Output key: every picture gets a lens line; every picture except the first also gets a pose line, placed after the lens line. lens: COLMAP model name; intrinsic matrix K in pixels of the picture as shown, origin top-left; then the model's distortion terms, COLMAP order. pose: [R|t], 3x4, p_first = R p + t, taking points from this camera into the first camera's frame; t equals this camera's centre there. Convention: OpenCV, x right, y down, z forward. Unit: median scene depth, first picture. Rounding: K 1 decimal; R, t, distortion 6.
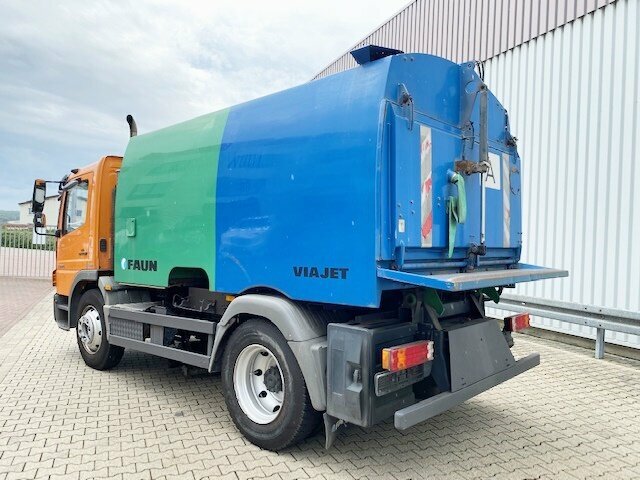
lens RADIAL K [[489.4, 0, 320.0], [0, 489.4, 240.0], [0, 0, 1]] dist [0.069330, -0.092576]
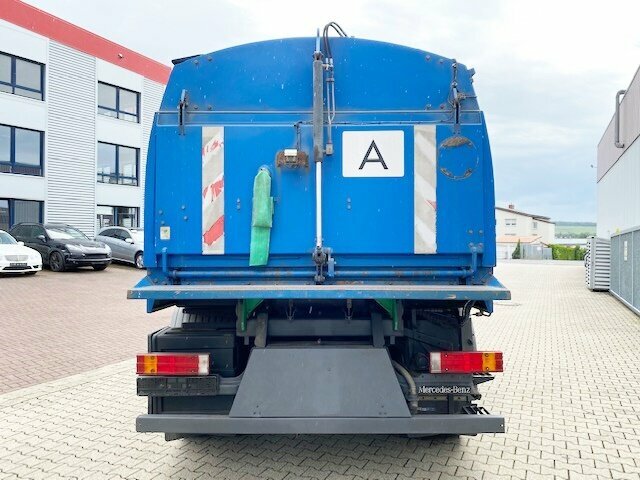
lens RADIAL K [[489.4, 0, 320.0], [0, 489.4, 240.0], [0, 0, 1]] dist [0.069330, -0.092576]
pose [[0.662339, -0.028548, -0.748661, 1.053946], [0.015591, 0.999583, -0.024322, 0.013922], [0.749042, 0.004437, 0.662507, 0.528582]]
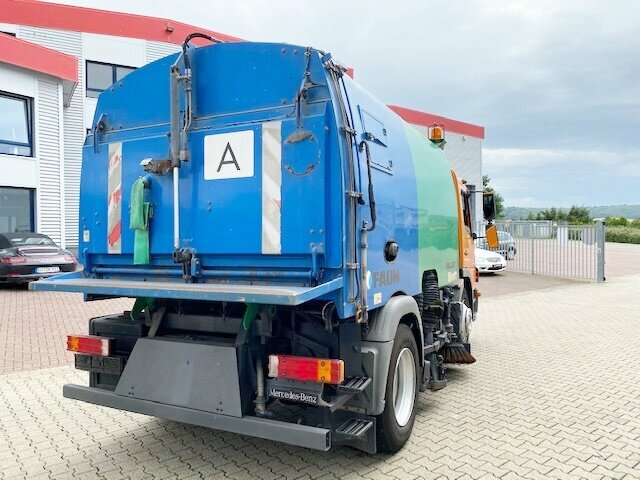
lens RADIAL K [[489.4, 0, 320.0], [0, 489.4, 240.0], [0, 0, 1]] dist [0.069330, -0.092576]
pose [[0.267189, -0.019843, -0.963440, 1.388867], [0.017585, 0.999722, -0.015714, 0.009722], [0.963484, -0.012743, 0.267463, 1.142247]]
